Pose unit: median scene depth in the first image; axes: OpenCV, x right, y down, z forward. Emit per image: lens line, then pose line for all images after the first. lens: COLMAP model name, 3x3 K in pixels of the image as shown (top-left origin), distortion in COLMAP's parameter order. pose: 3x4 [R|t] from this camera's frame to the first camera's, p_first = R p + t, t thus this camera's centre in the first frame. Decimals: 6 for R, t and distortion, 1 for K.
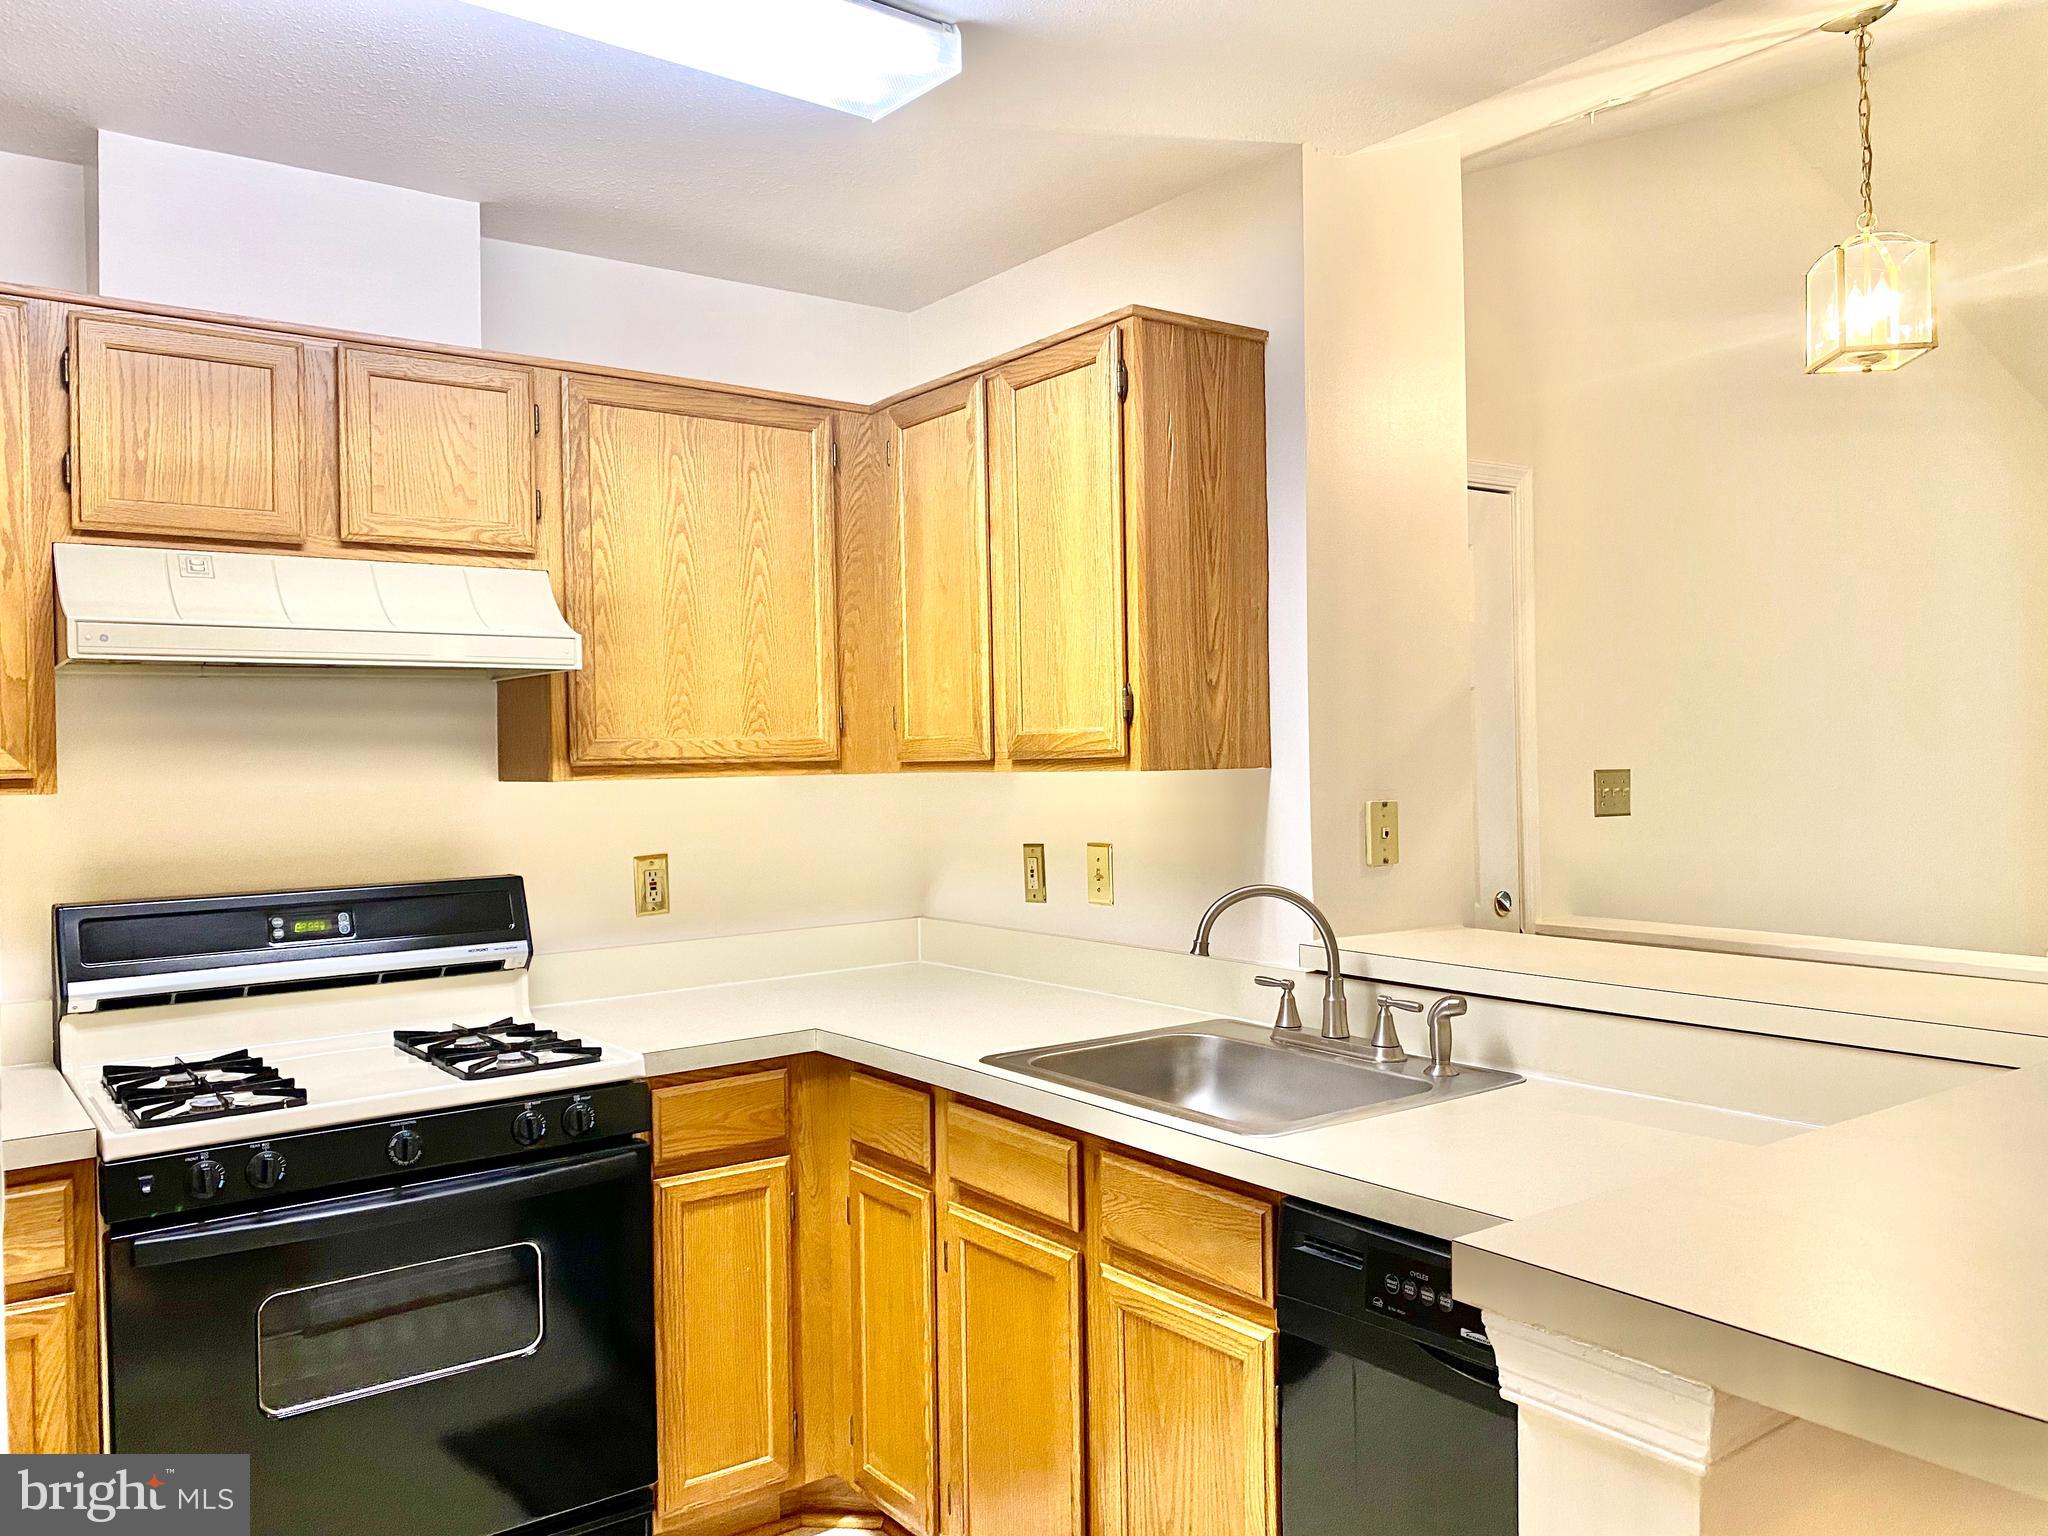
lens RADIAL K [[1577.9, 0, 1022.2], [0, 1577.9, 753.4], [0, 0, 1]] dist [0.077211, -0.170300]
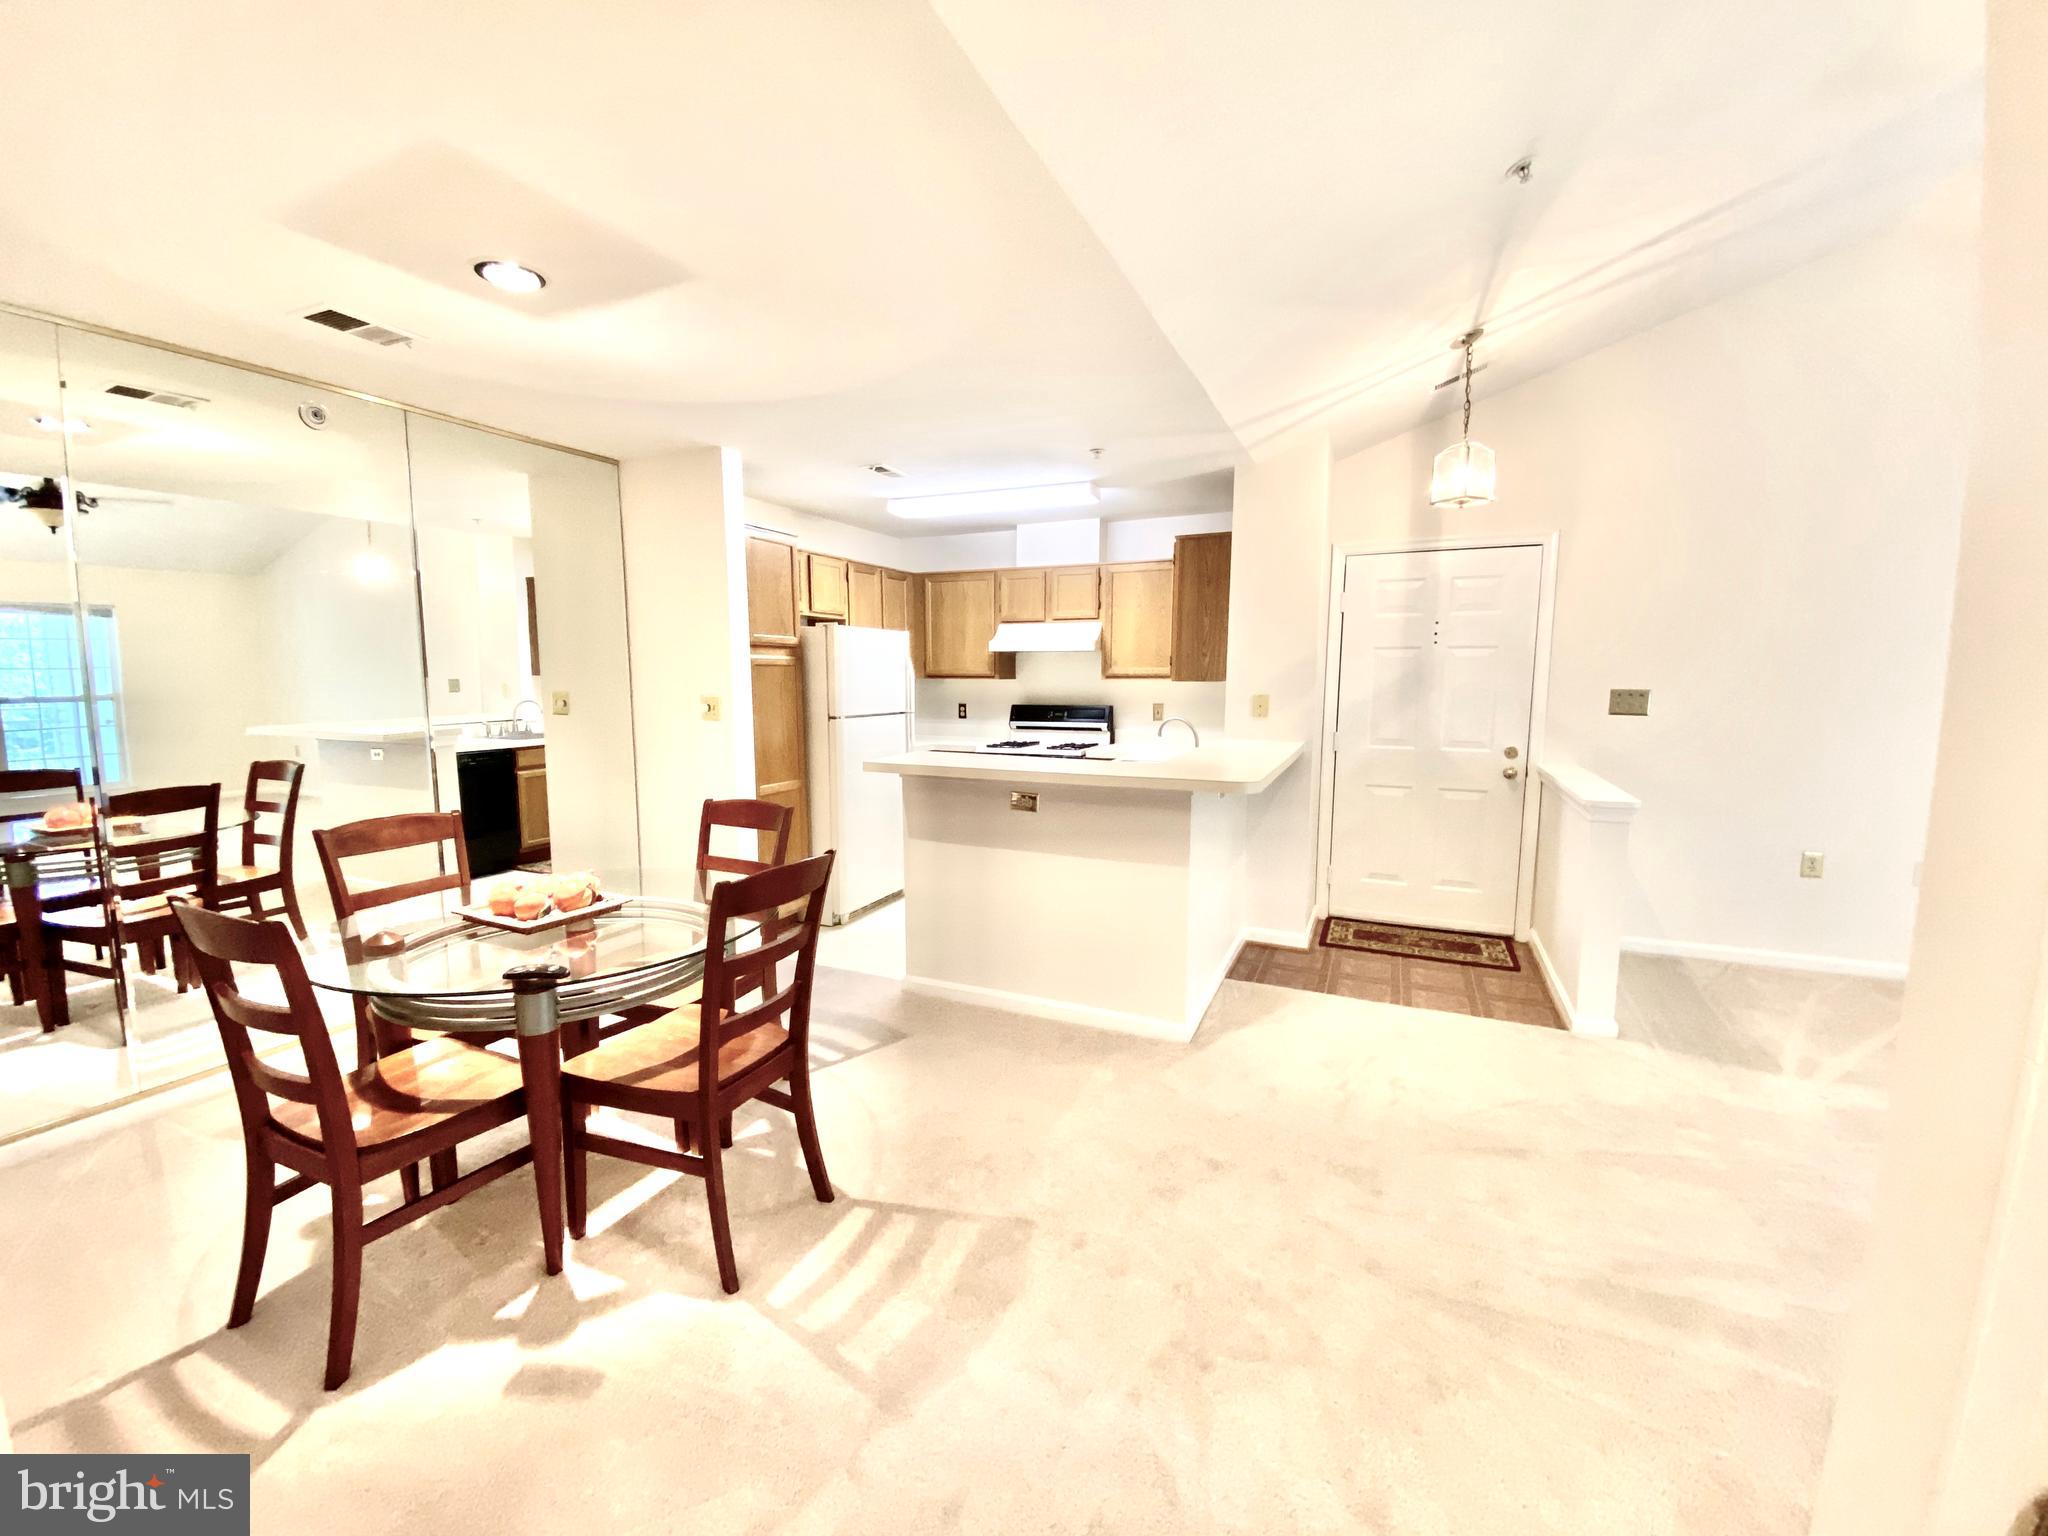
lens RADIAL K [[832.0, 0, 1022.8], [0, 832.0, 774.6], [0, 0, 1]] dist [0.024379, -0.037662]
pose [[0.481639, 0.124974, -0.867413, 1.365582], [-0.008314, 0.990387, 0.138076, -0.030895], [0.876330, -0.059291, 0.478048, -0.102736]]
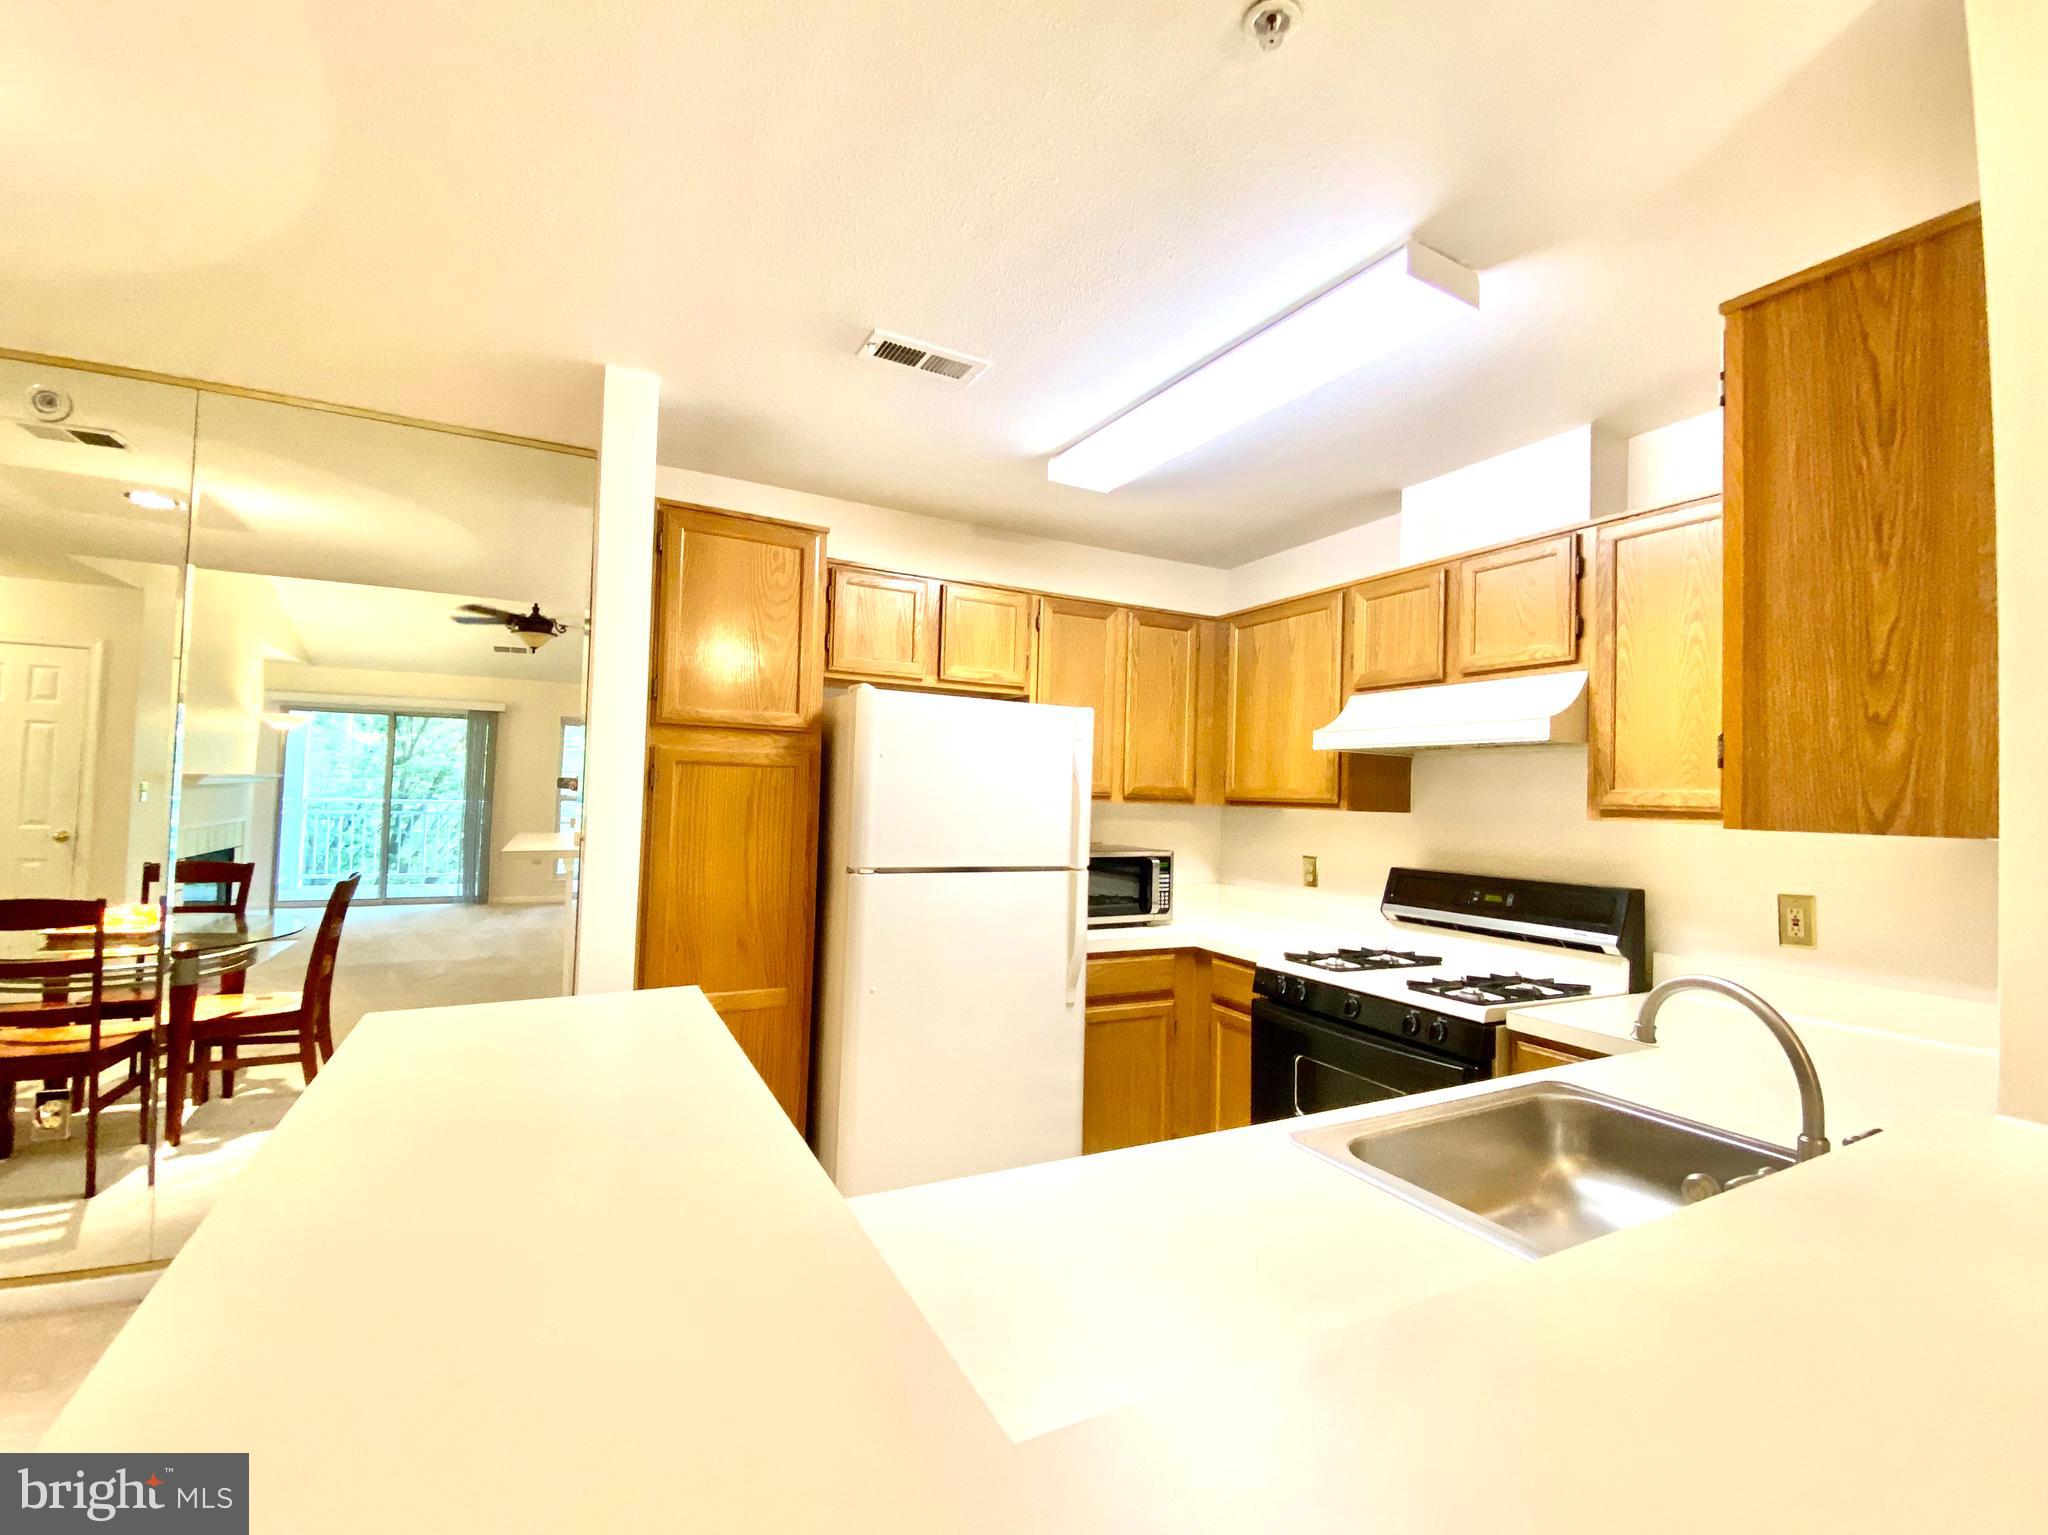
lens RADIAL K [[892.0, 0, 1004.9], [0, 892.0, 763.0], [0, 0, 1]] dist [0.050680, -0.049685]
pose [[-0.179331, -0.022676, -0.983527, 0.596248], [-0.022961, 0.999558, -0.018859, -0.005717], [0.983521, 0.019200, -0.179773, 0.657741]]
